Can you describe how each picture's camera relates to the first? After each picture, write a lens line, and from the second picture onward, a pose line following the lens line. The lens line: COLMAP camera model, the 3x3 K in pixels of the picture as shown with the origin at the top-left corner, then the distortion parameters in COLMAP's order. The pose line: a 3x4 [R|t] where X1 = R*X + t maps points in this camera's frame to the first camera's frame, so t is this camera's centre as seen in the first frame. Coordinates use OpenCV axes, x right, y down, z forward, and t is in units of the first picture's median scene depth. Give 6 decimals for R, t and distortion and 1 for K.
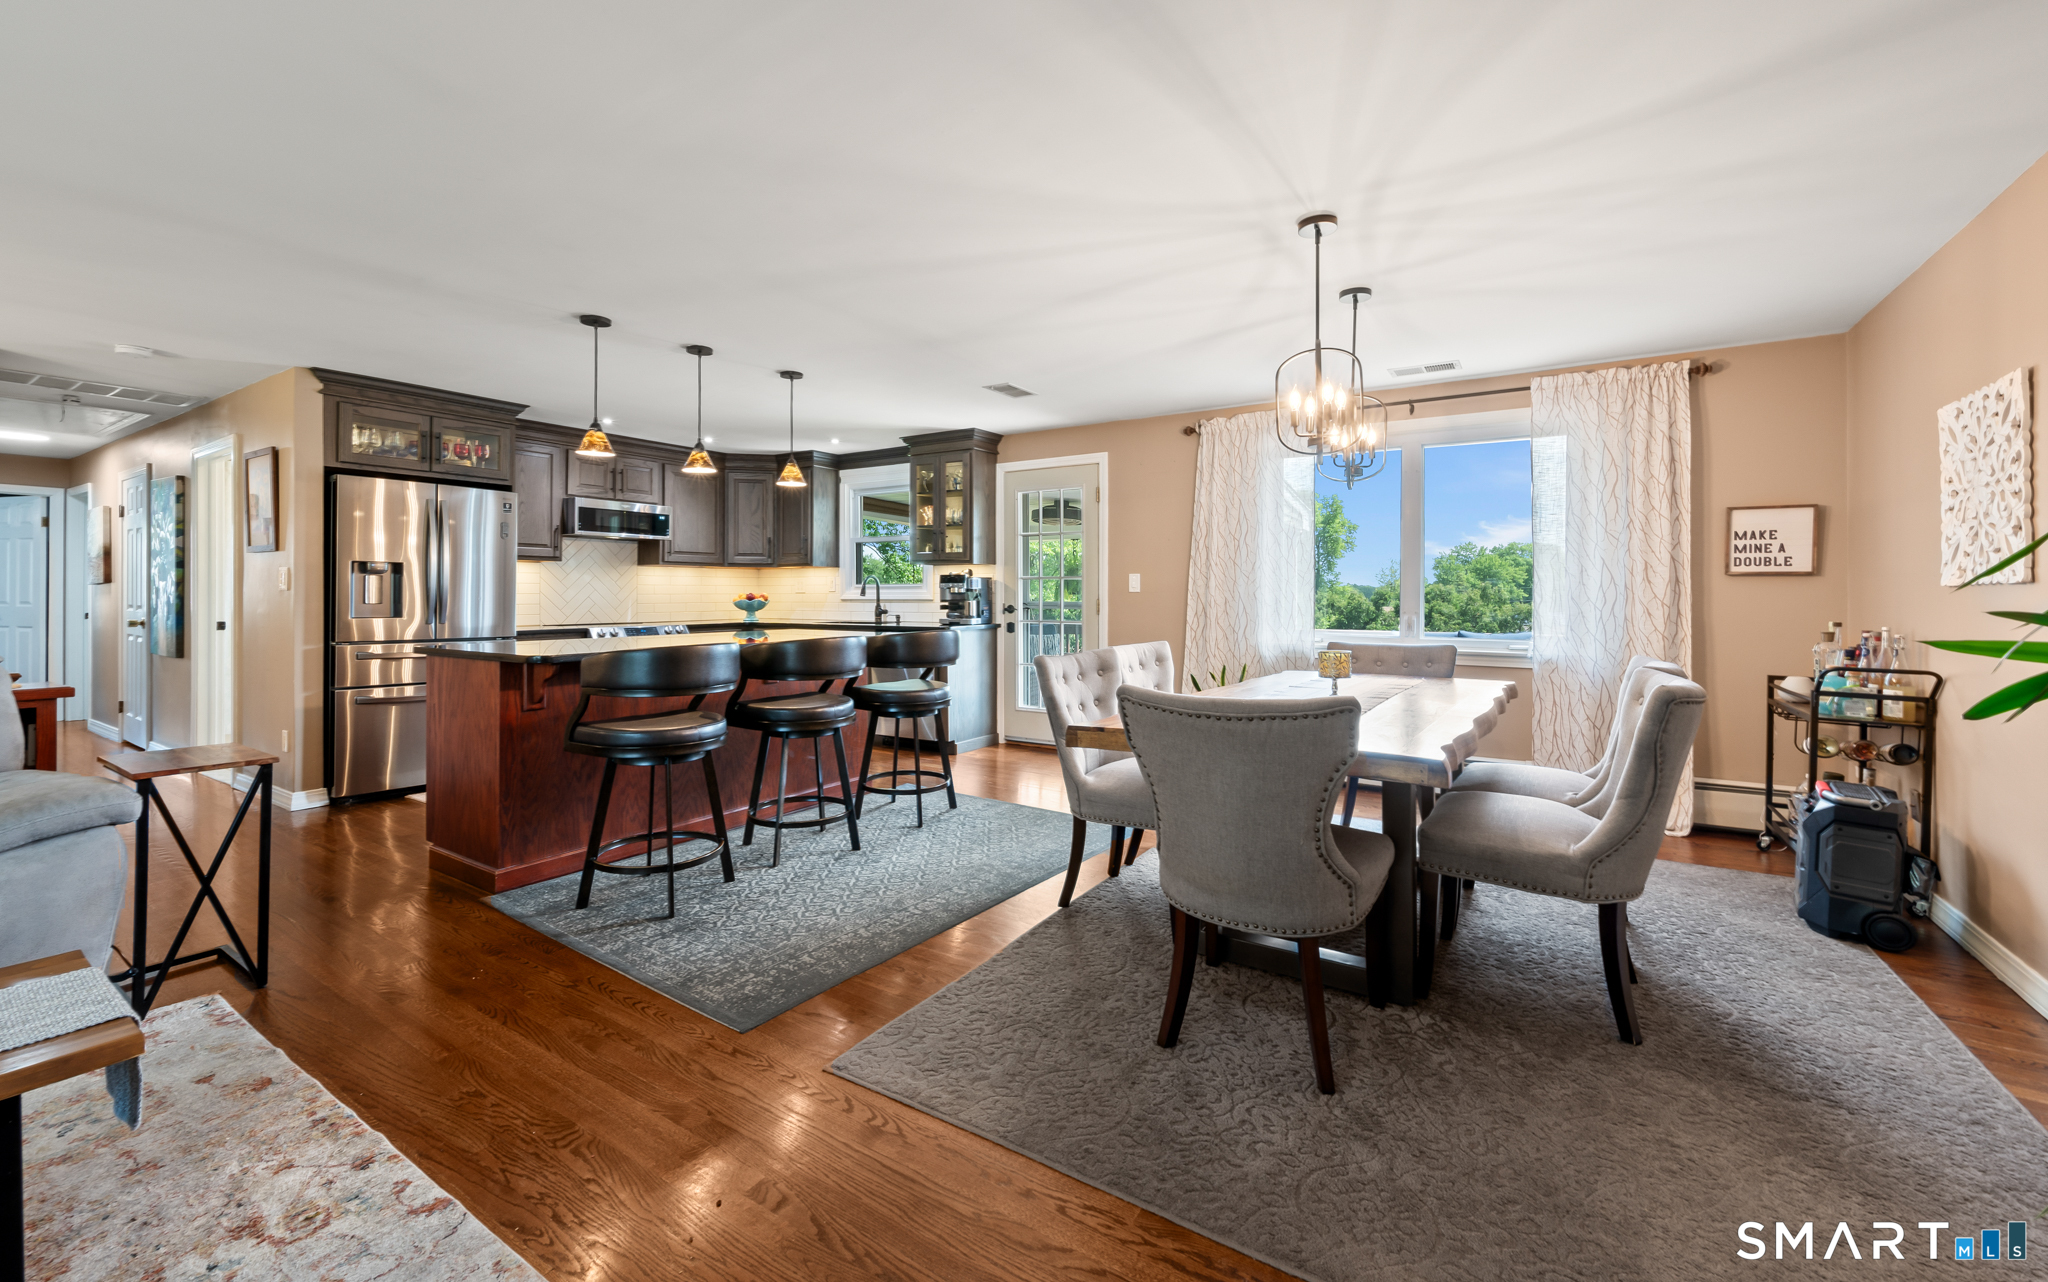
lens RADIAL K [[814.9, 0, 1031.4], [0, 814.9, 591.9], [0, 0, 1]] dist [0.000847, 0.000123]
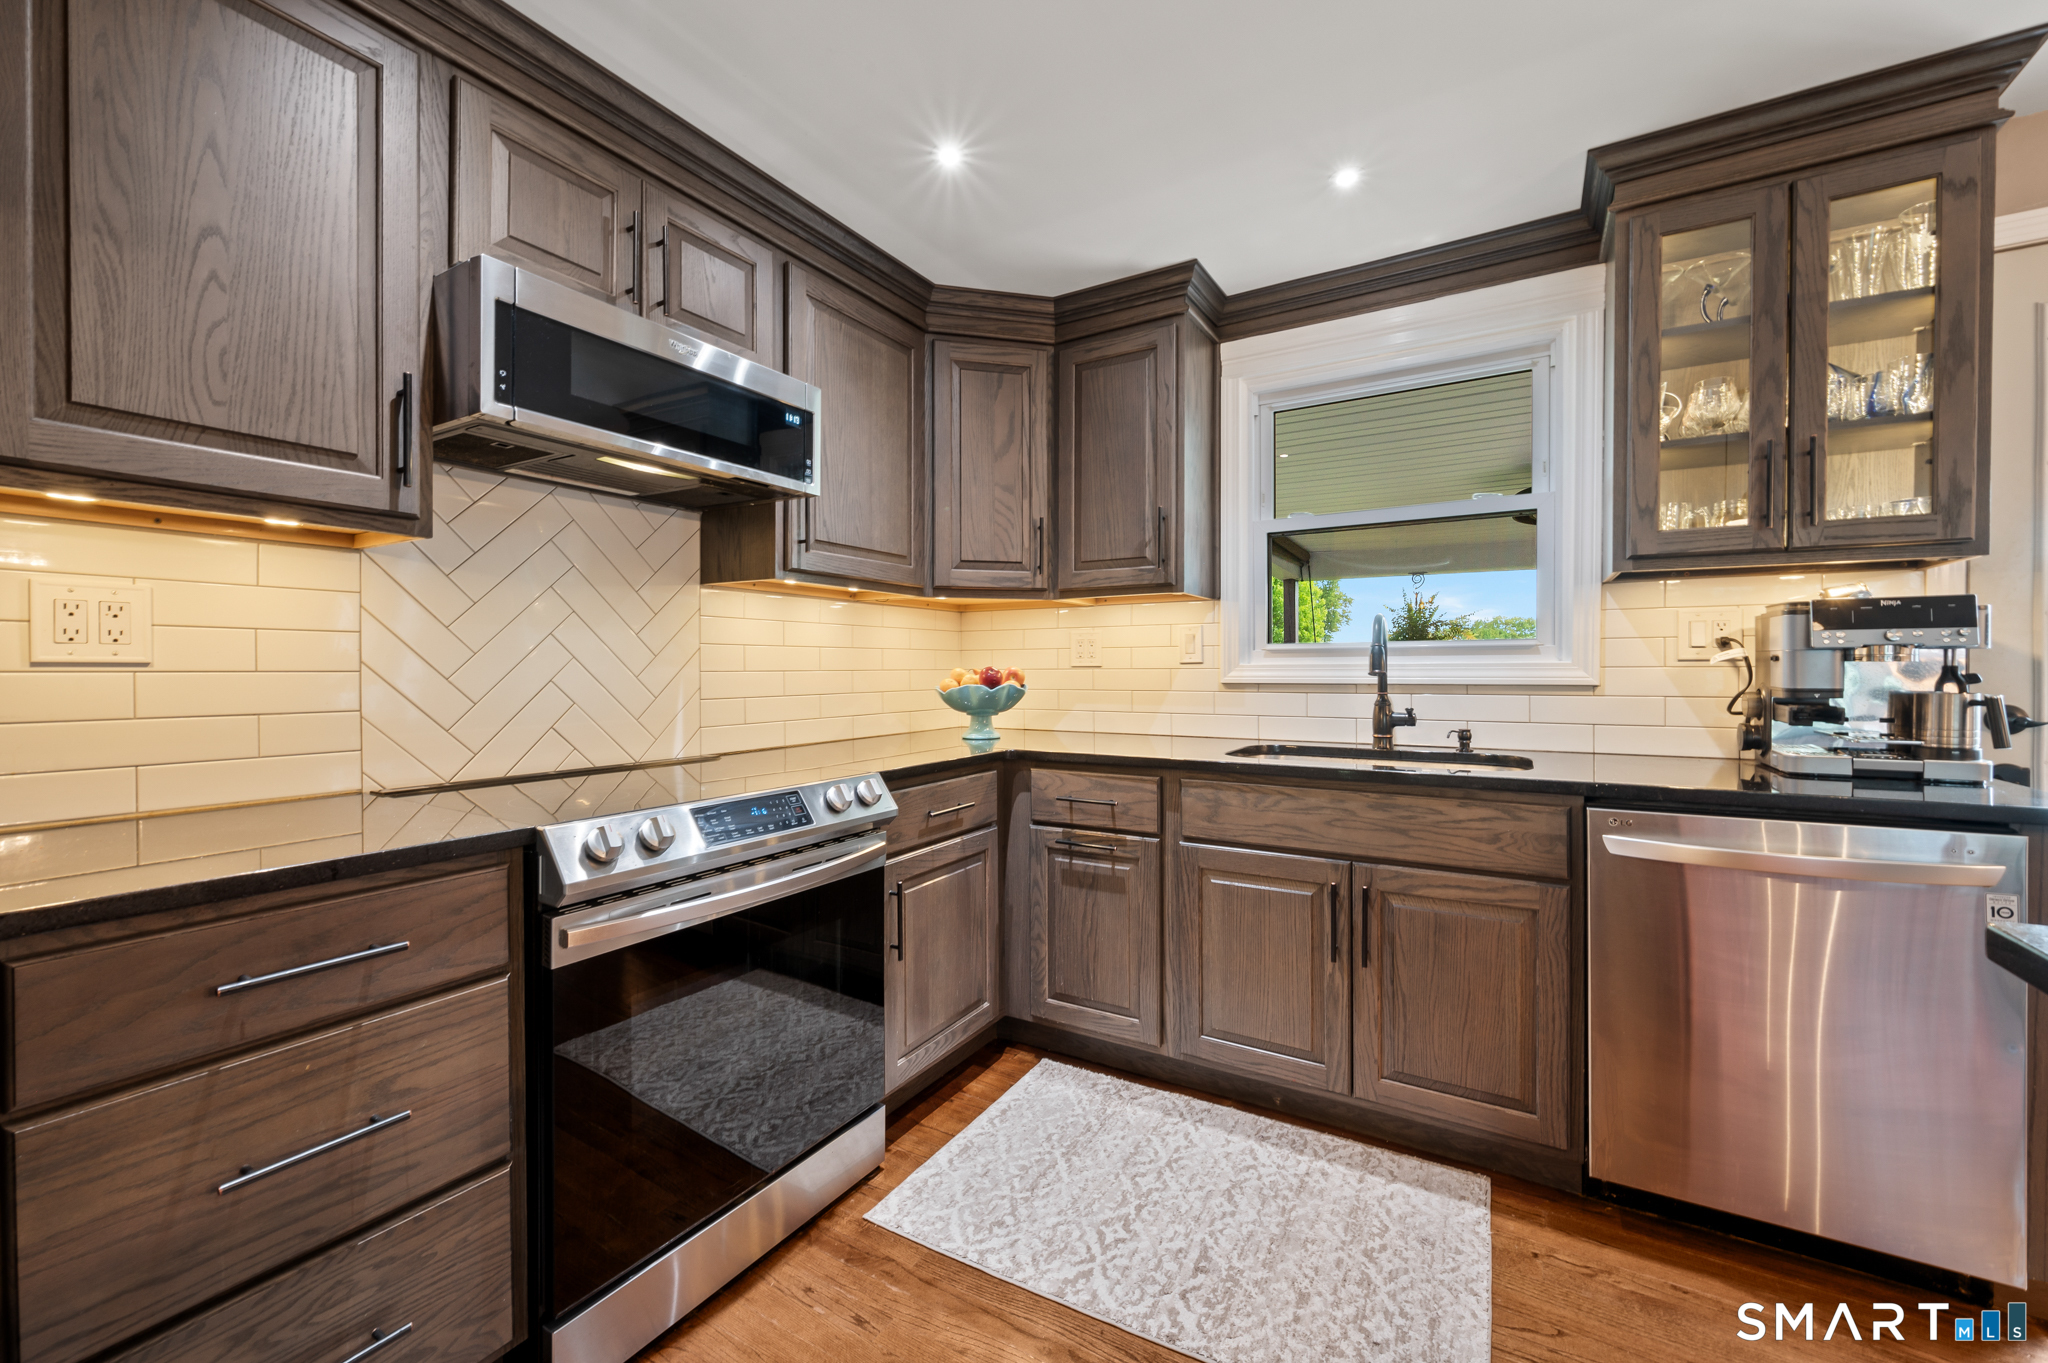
lens RADIAL K [[801.7, 0, 1024.0], [0, 801.7, 681.5], [0, 0, 1]] dist [-0.021436, -0.000064]
pose [[0.999833, -0.002516, 0.018114, -0.382828], [0.002201, 0.999847, 0.017361, 0.001653], [-0.018155, -0.017318, 0.999685, 0.720168]]
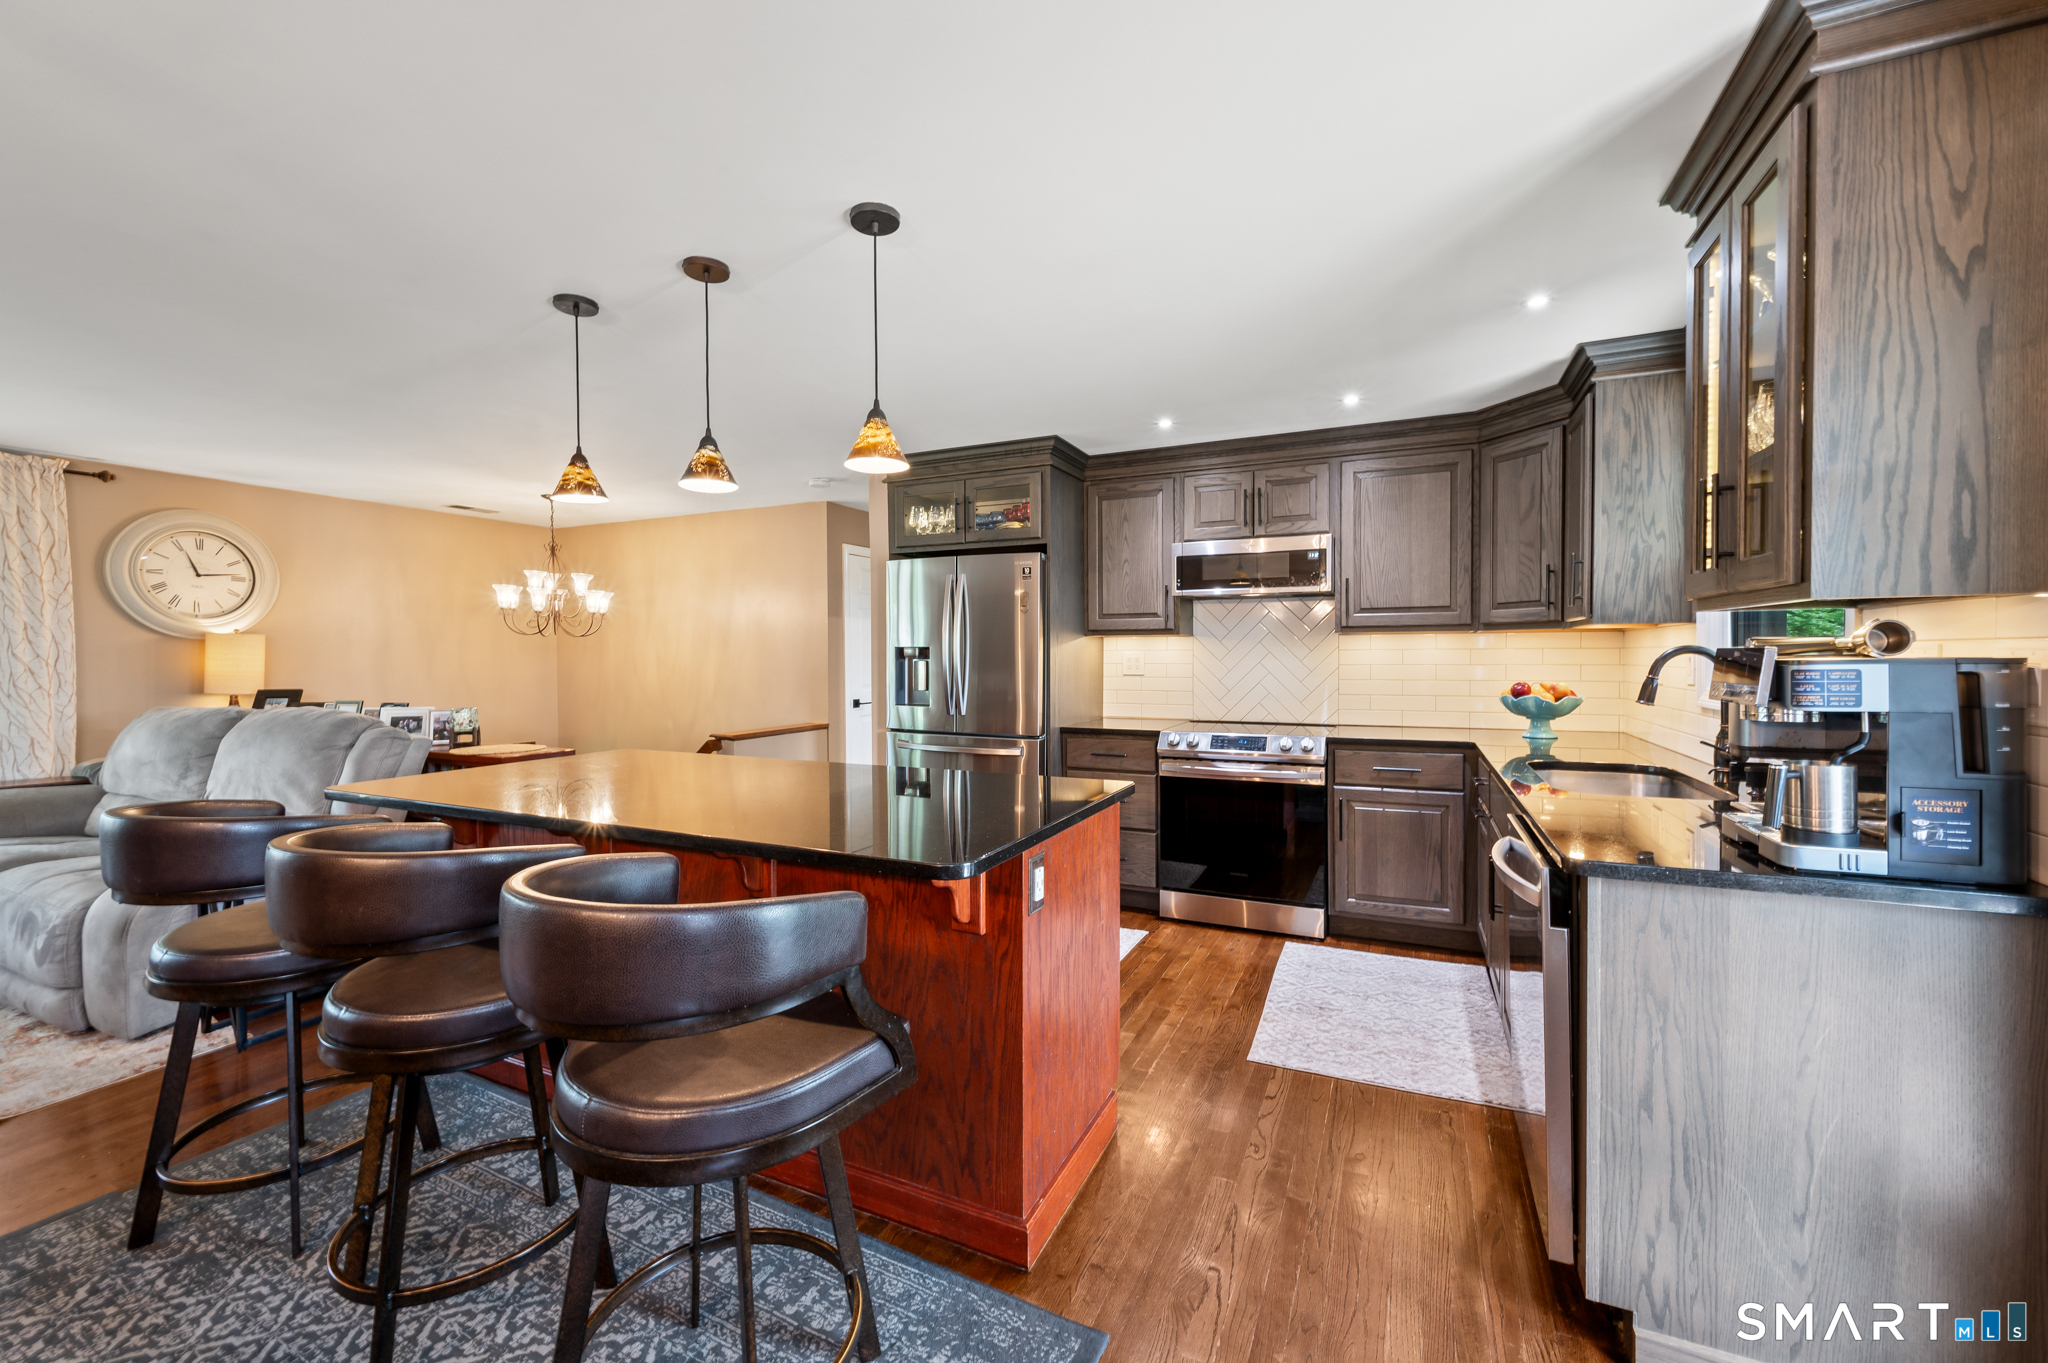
lens RADIAL K [[813.2, 0, 1030.2], [0, 813.2, 670.9], [0, 0, 1]] dist [0.001226, 0.000413]
pose [[0.133099, 0.018923, -0.990922, 0.115576], [0.009021, 0.999753, 0.020303, -0.020265], [0.991062, -0.011641, 0.132895, 0.730778]]
